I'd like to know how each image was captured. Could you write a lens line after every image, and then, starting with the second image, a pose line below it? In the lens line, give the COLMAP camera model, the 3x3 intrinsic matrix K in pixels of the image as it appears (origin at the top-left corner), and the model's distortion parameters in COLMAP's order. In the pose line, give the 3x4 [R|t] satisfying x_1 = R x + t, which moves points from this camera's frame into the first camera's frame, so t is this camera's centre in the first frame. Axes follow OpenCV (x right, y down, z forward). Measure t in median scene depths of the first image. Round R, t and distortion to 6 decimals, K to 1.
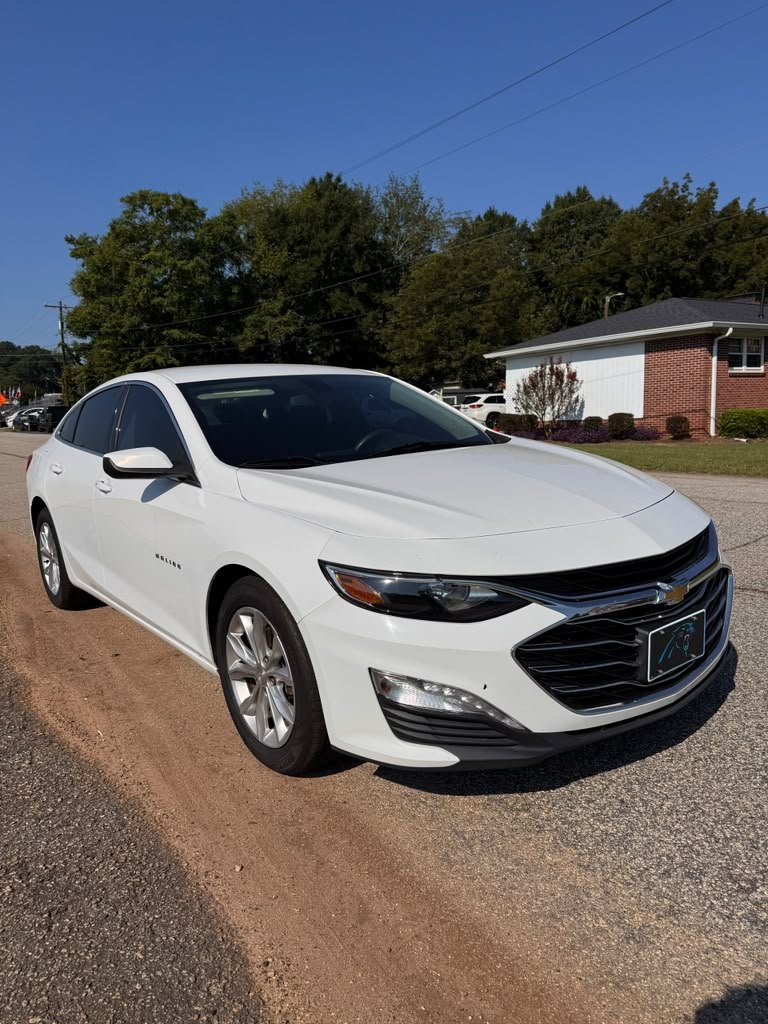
lens RADIAL K [[803.3, 0, 384.0], [0, 803.3, 512.0], [0, 0, 1]] dist [0.008276, -0.001949]
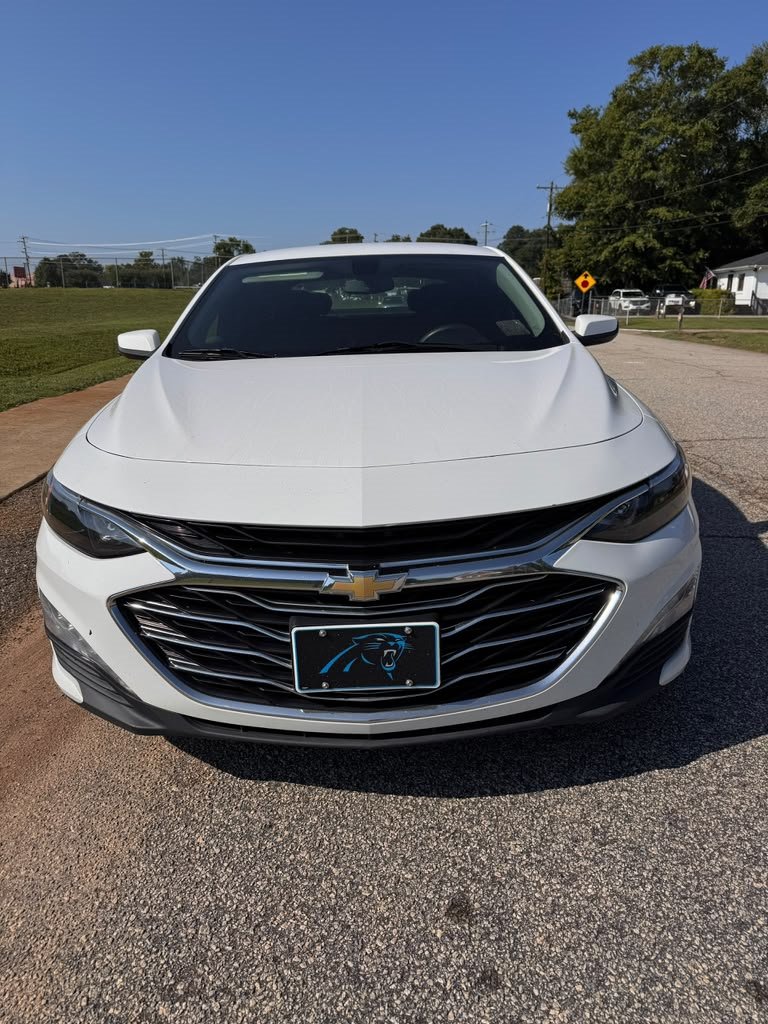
lens RADIAL K [[803.3, 0, 384.0], [0, 803.3, 512.0], [0, 0, 1]] dist [0.008276, -0.001949]
pose [[0.775688, 0.187178, -0.602721, 0.109043], [-0.103731, 0.979832, 0.170792, -0.010875], [0.622534, -0.069961, 0.779460, 0.068498]]
